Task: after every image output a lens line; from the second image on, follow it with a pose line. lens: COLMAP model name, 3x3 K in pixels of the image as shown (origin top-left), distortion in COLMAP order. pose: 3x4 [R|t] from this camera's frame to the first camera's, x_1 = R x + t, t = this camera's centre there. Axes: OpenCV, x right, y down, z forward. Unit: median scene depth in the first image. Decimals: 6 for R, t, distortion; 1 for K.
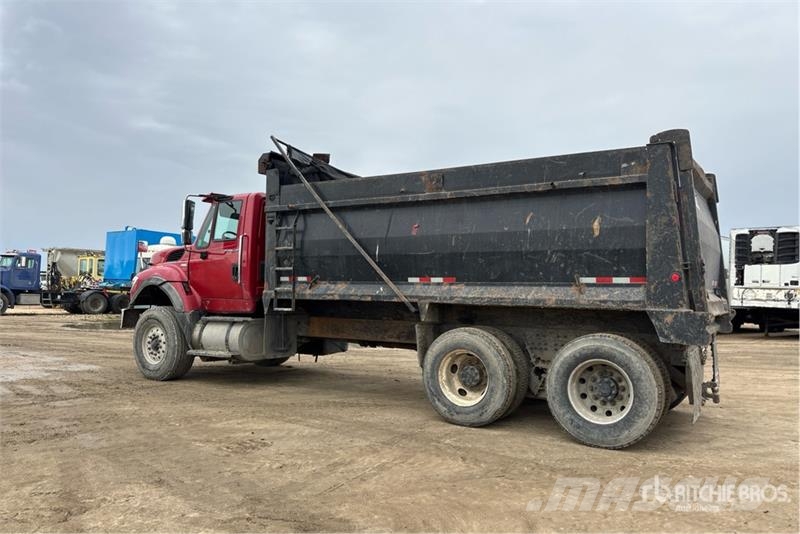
lens RADIAL K [[595.8, 0, 415.6], [0, 595.8, 259.1], [0, 0, 1]] dist [0.050117, -0.056145]
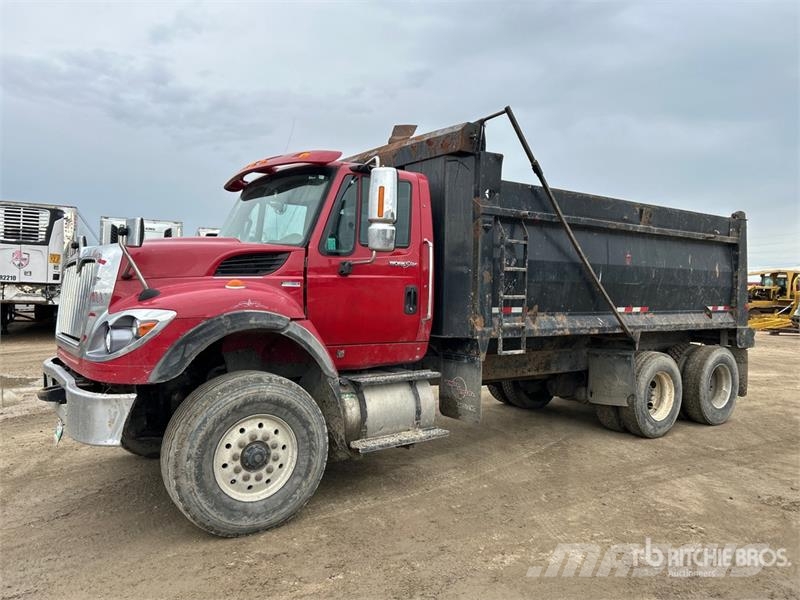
lens RADIAL K [[596.9, 0, 389.5], [0, 596.9, 294.0], [0, 0, 1]] dist [0.047563, -0.045471]
pose [[0.382909, -0.018861, 0.923594, -1.108792], [-0.062318, 0.996987, 0.046196, -0.014023], [-0.921682, -0.075245, 0.380579, 1.000493]]
